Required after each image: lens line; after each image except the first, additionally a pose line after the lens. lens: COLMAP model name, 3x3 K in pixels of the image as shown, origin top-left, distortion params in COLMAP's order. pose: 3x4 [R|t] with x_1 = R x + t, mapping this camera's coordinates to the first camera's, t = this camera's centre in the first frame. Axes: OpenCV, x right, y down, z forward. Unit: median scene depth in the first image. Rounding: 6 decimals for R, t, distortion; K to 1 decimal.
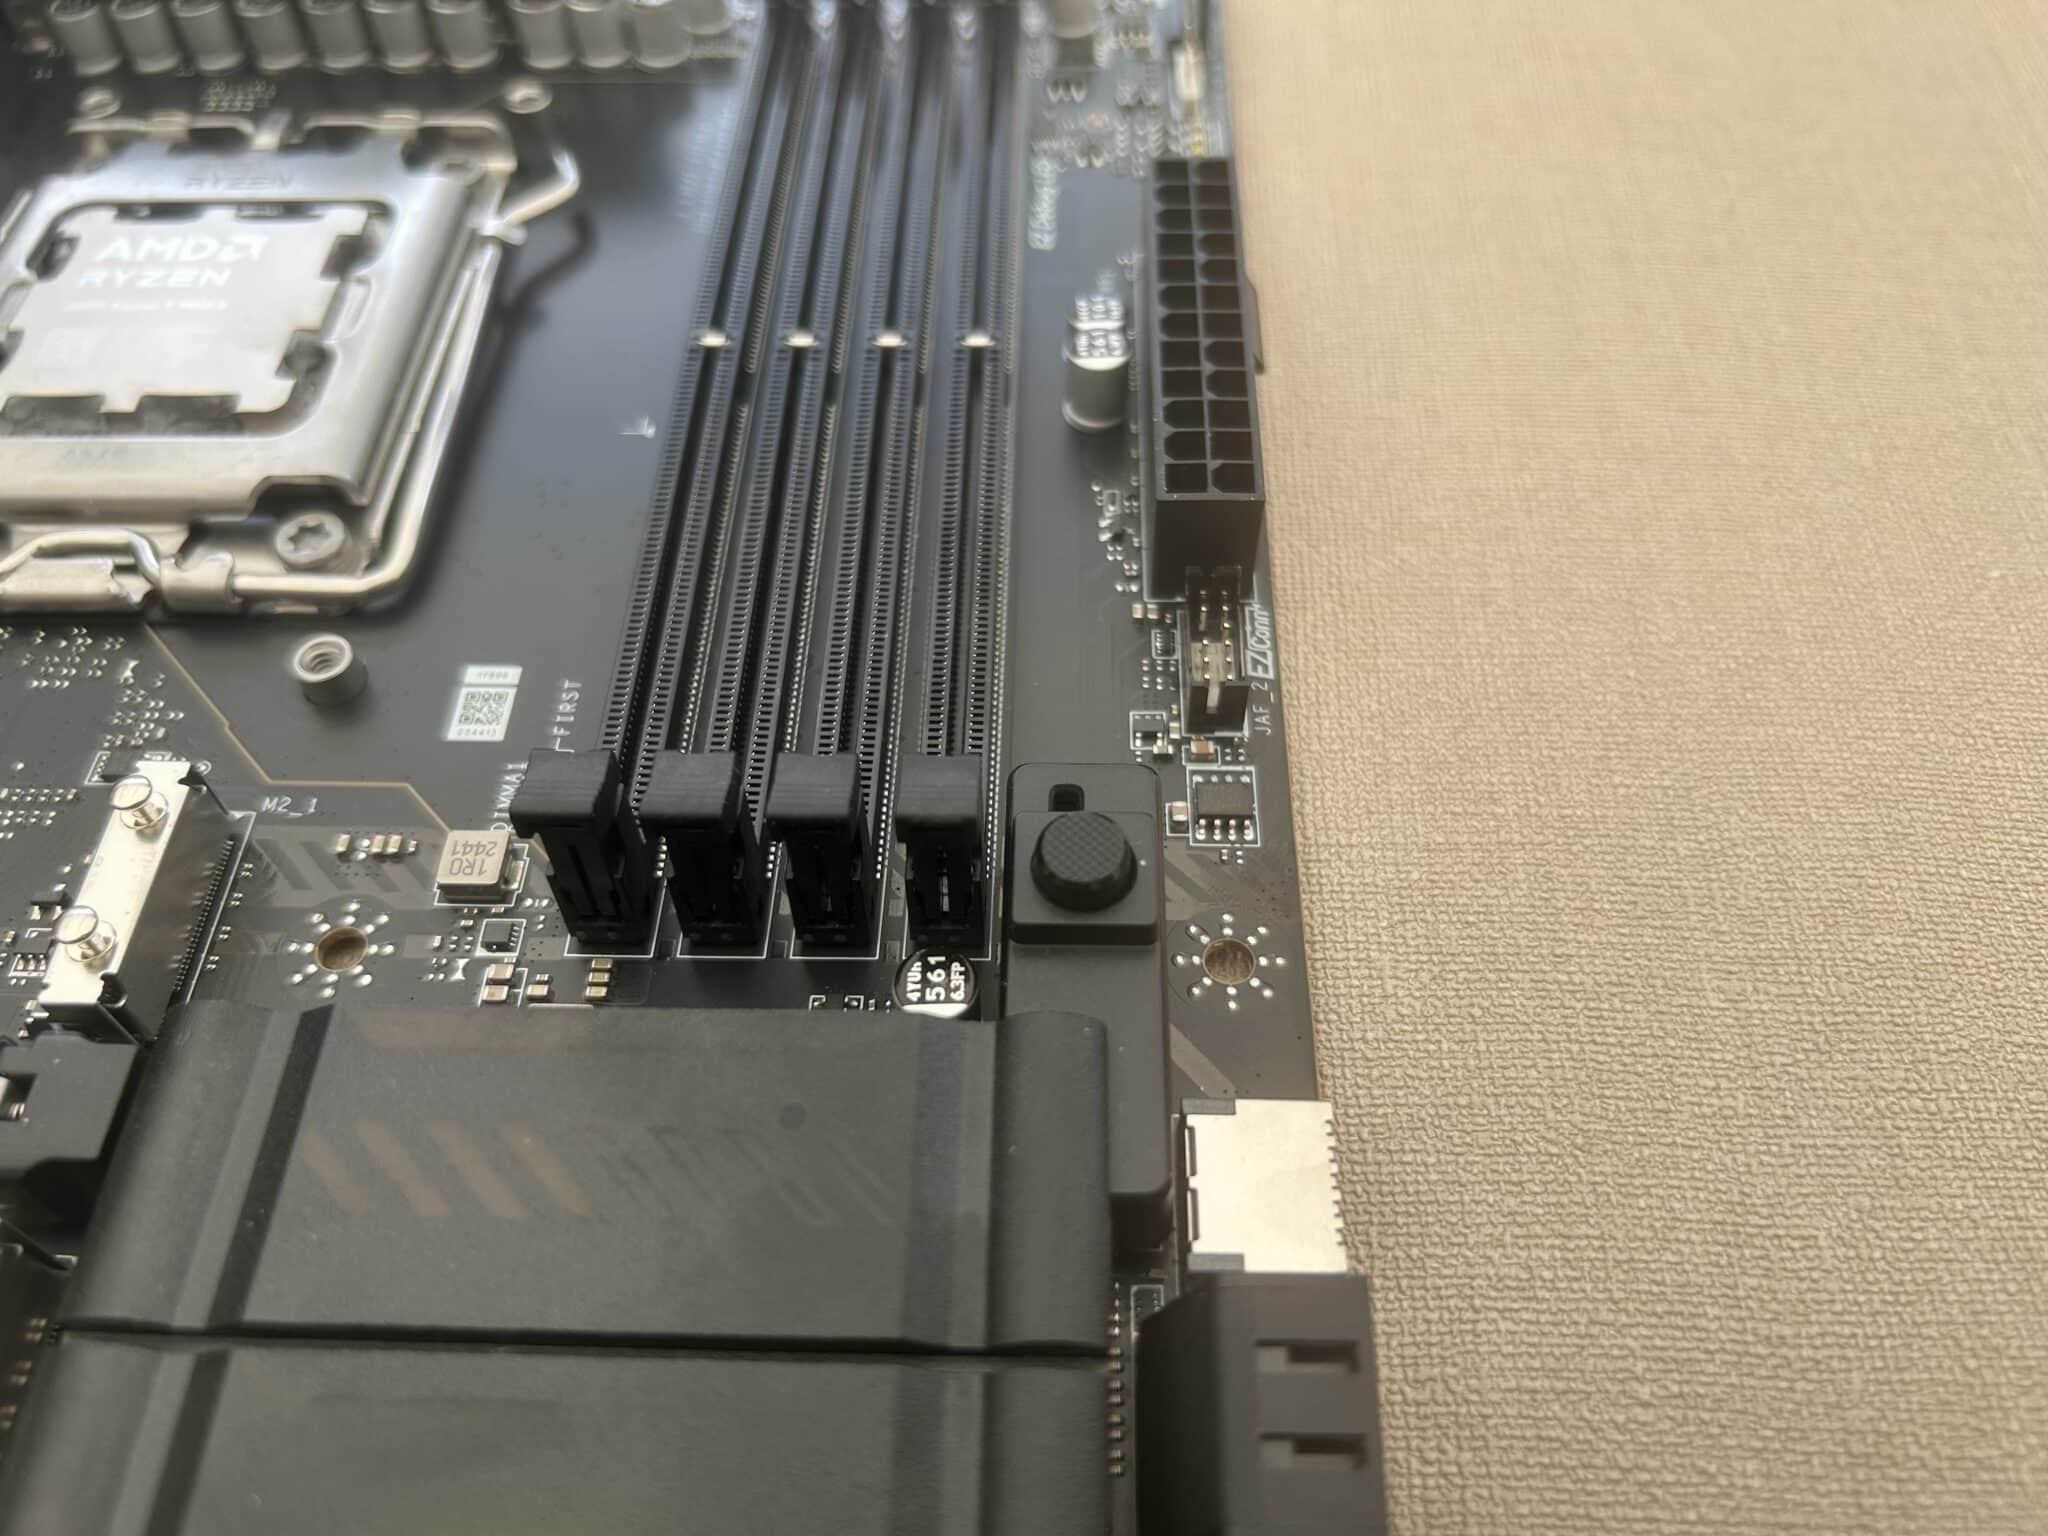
lens RADIAL K [[1631.2, 0, 1027.5], [0, 1631.2, 780.3], [0, 0, 1]] dist [-0.006752, -0.034476]
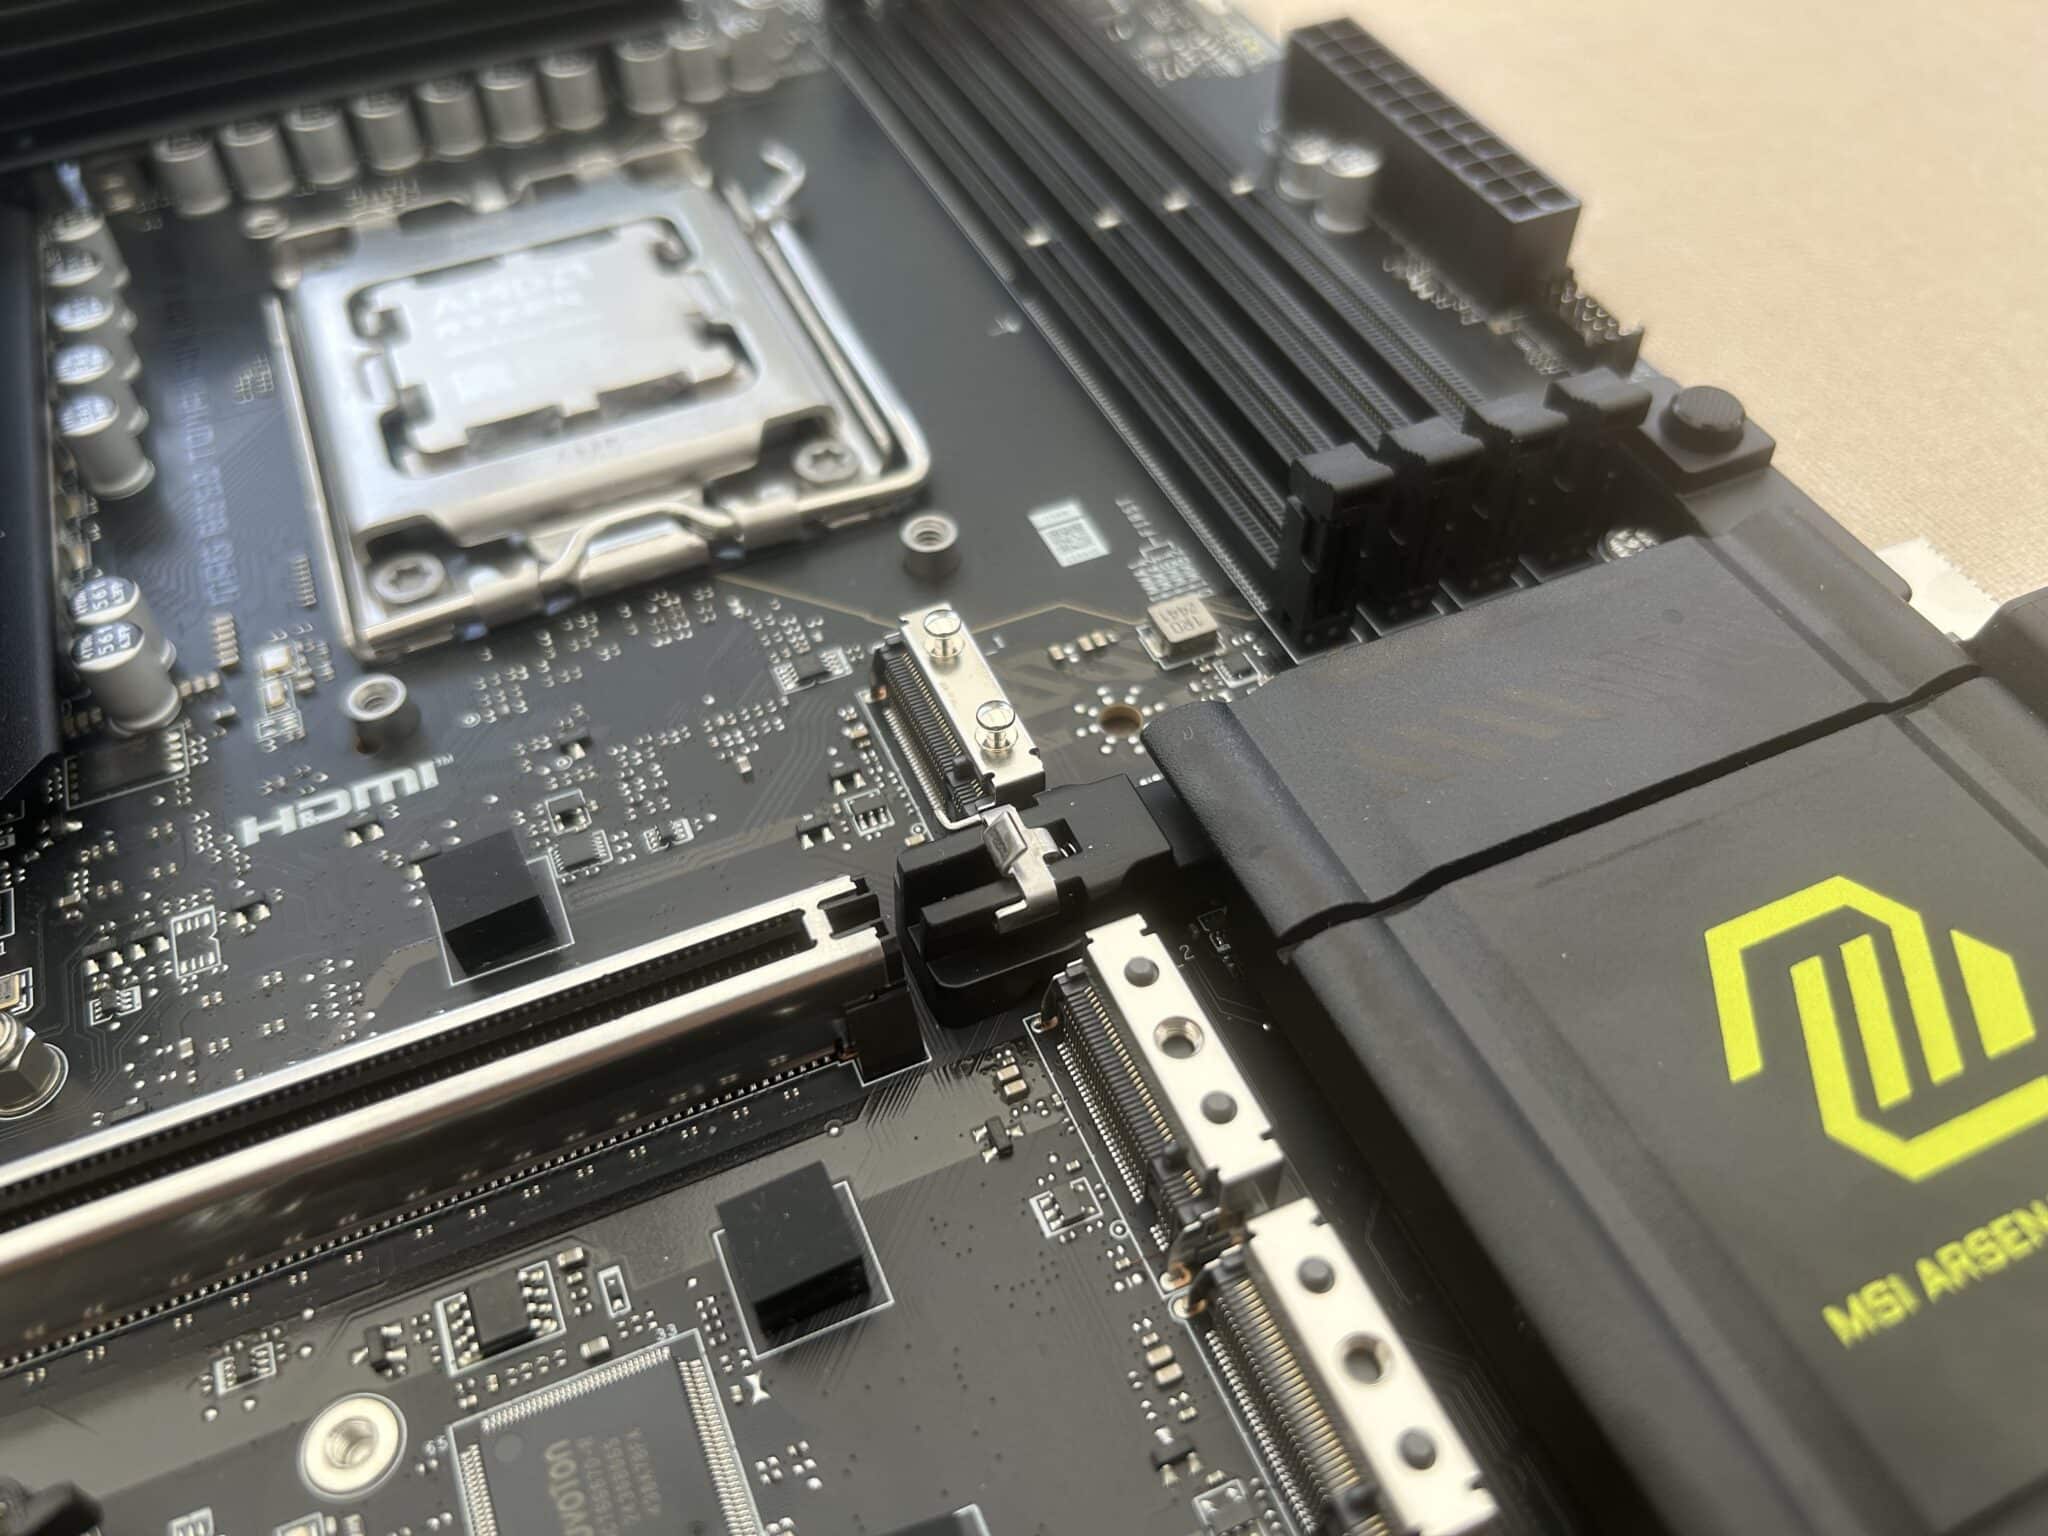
lens RADIAL K [[1631.2, 0, 1029.7], [0, 1631.2, 785.2], [0, 0, 1]] dist [-0.006752, -0.034476]
pose [[0.907258, -0.321778, 0.270819, -0.703986], [0.343943, 0.938244, -0.037437, 0.146514], [-0.242048, 0.127111, 0.961902, -0.057698]]
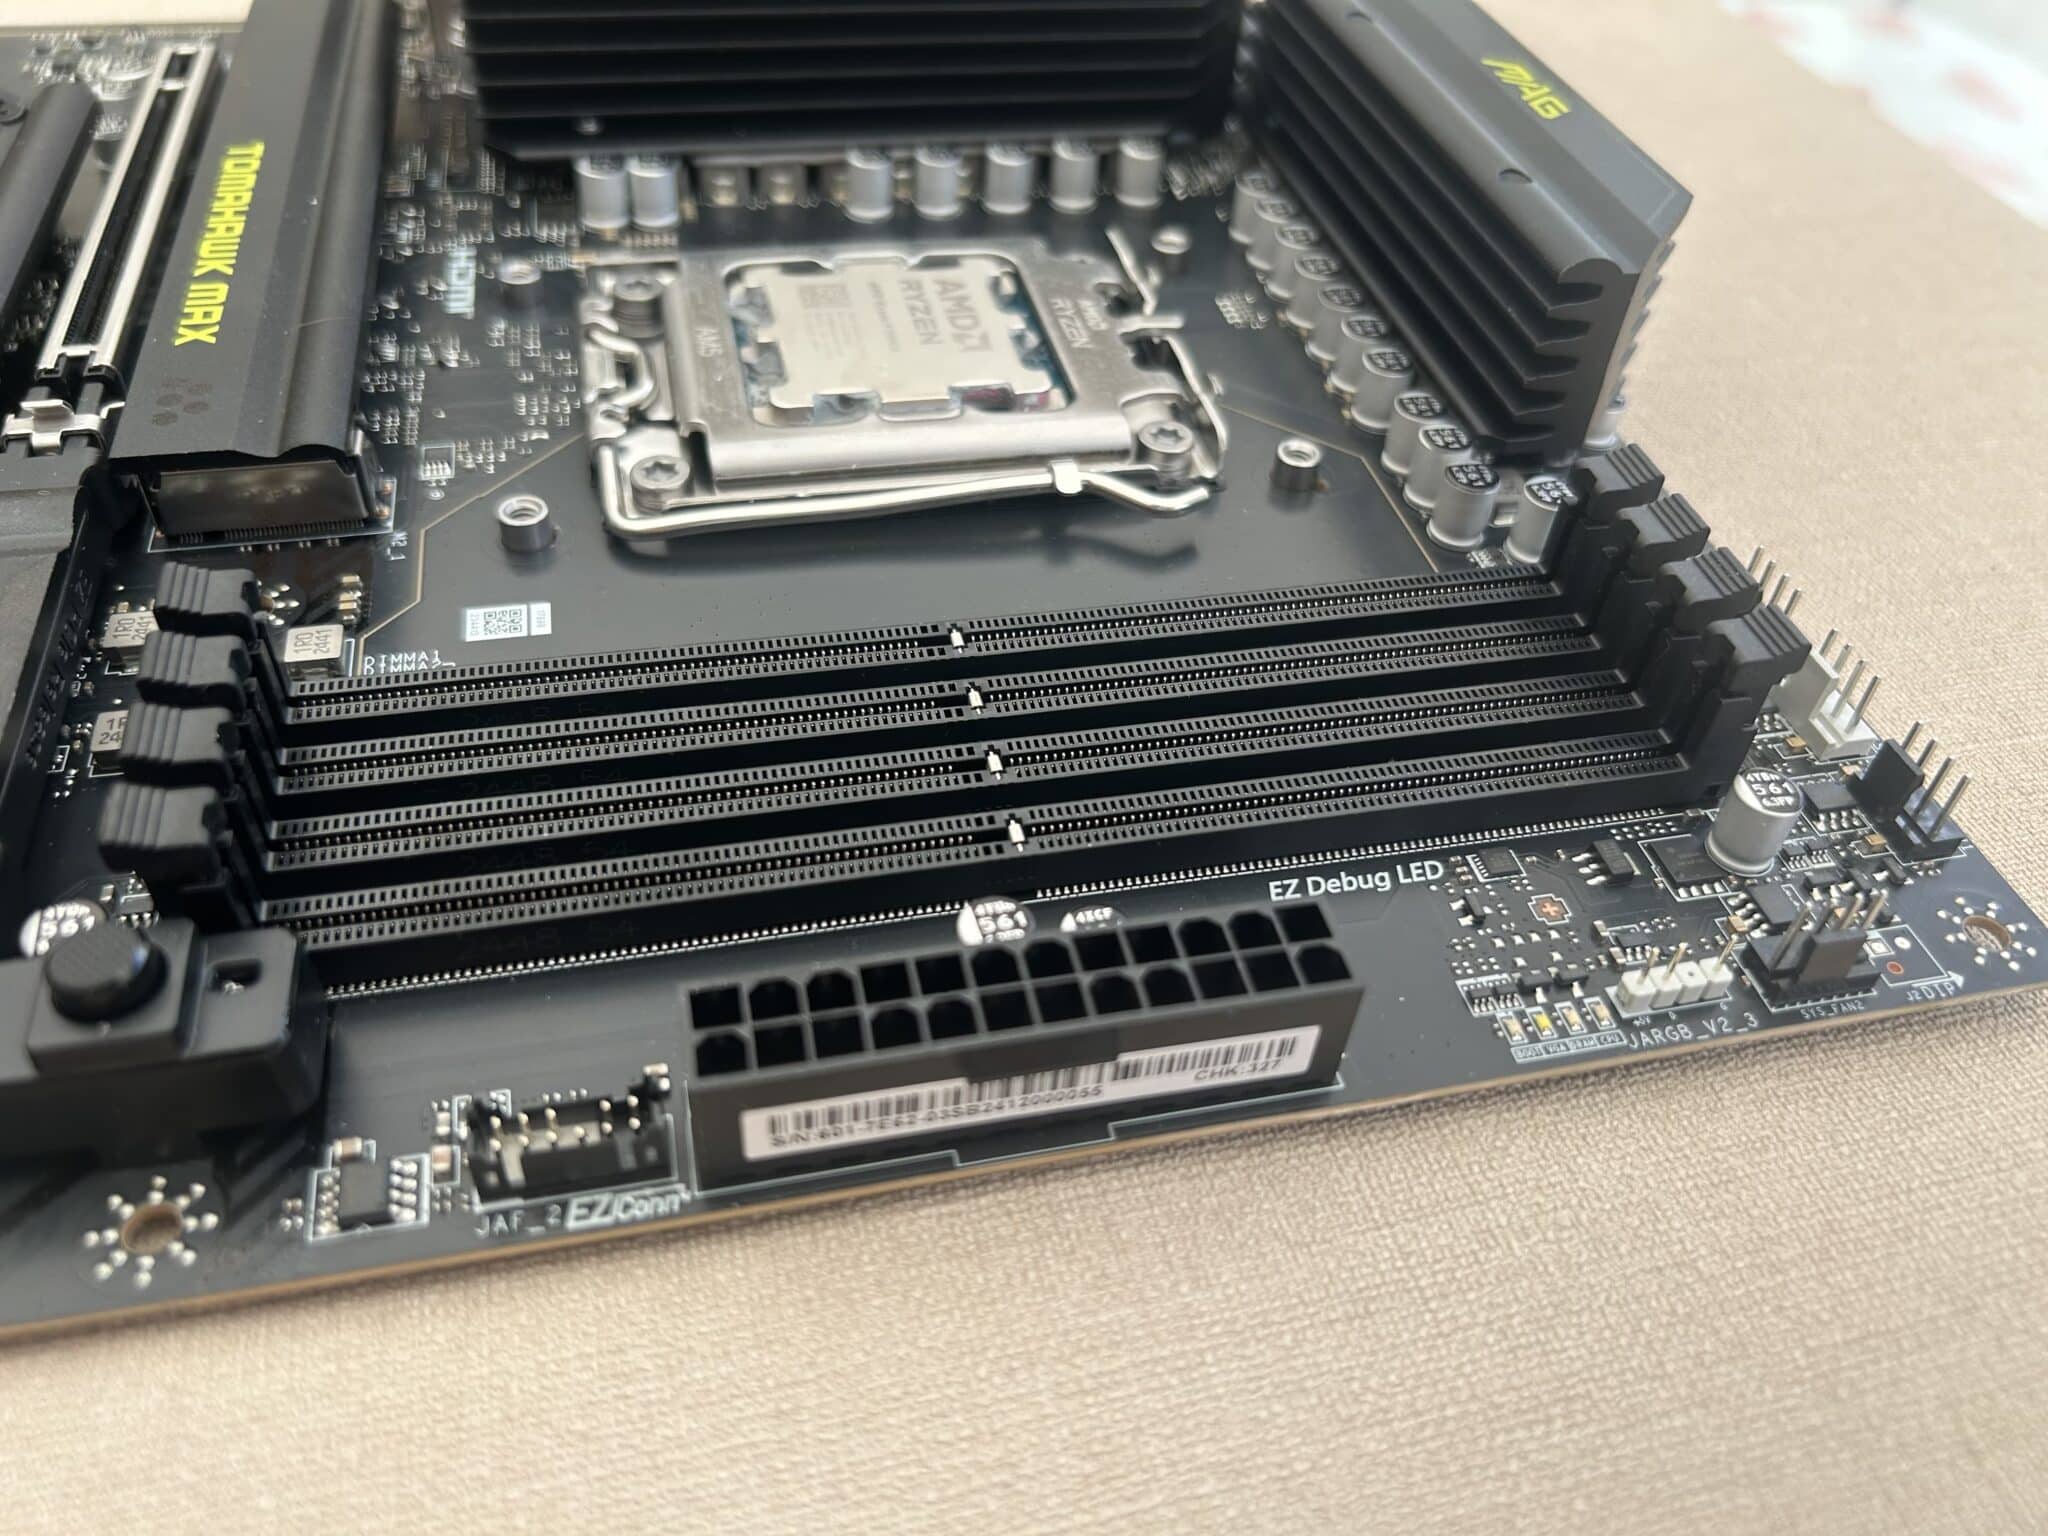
lens RADIAL K [[1631.2, 0, 1037.9], [0, 1631.2, 753.4], [0, 0, 1]] dist [-0.006752, -0.034476]
pose [[0.250782, 0.693003, -0.675911, 0.583473], [-0.825092, 0.518193, 0.225165, -0.550538], [0.506293, 0.501221, 0.701744, 0.421726]]
